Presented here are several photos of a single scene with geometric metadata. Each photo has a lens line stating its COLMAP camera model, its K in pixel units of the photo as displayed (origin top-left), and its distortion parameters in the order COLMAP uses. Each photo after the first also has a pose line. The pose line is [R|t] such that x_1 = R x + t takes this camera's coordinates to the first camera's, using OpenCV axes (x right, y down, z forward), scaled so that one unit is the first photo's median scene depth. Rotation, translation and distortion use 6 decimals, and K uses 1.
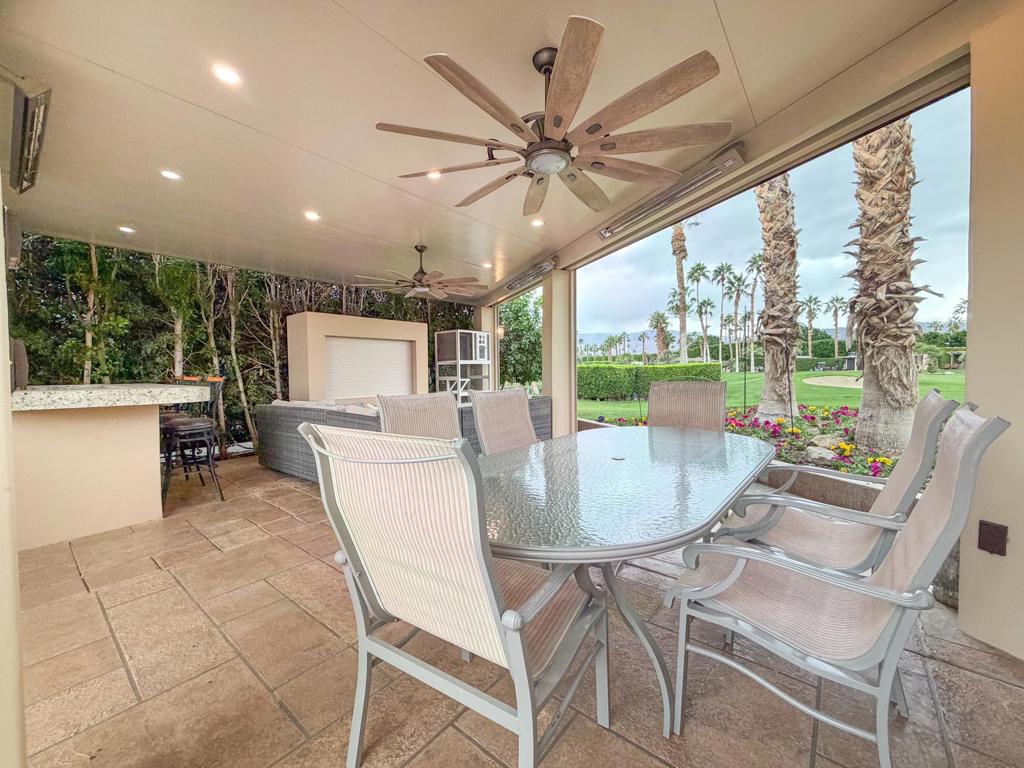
lens RADIAL K [[420.1, 0, 475.8], [0, 420.1, 381.2], [0, 0, 1]] dist [-0.001485, 0.000273]
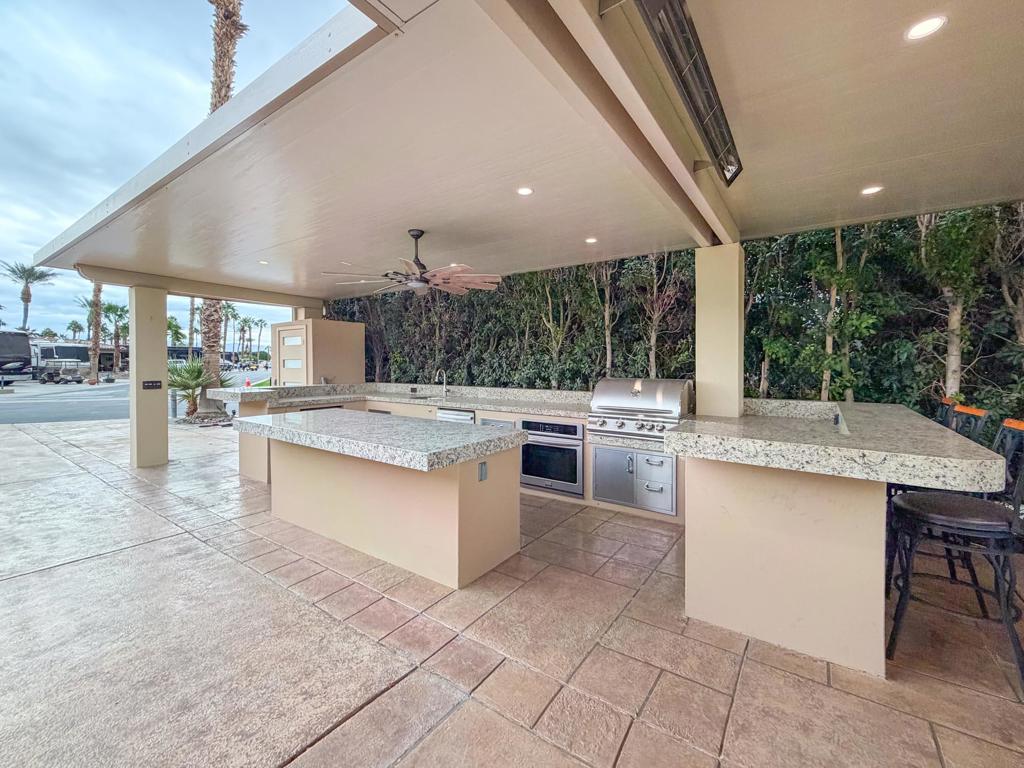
lens RADIAL K [[420.1, 0, 540.6], [0, 420.1, 370.8], [0, 0, 1]] dist [-0.001485, 0.000273]
pose [[0.153433, 0.025745, -0.987824, -0.176636], [-0.025449, 0.999432, 0.022095, -0.047830], [0.987831, 0.021749, 0.154001, 0.287367]]
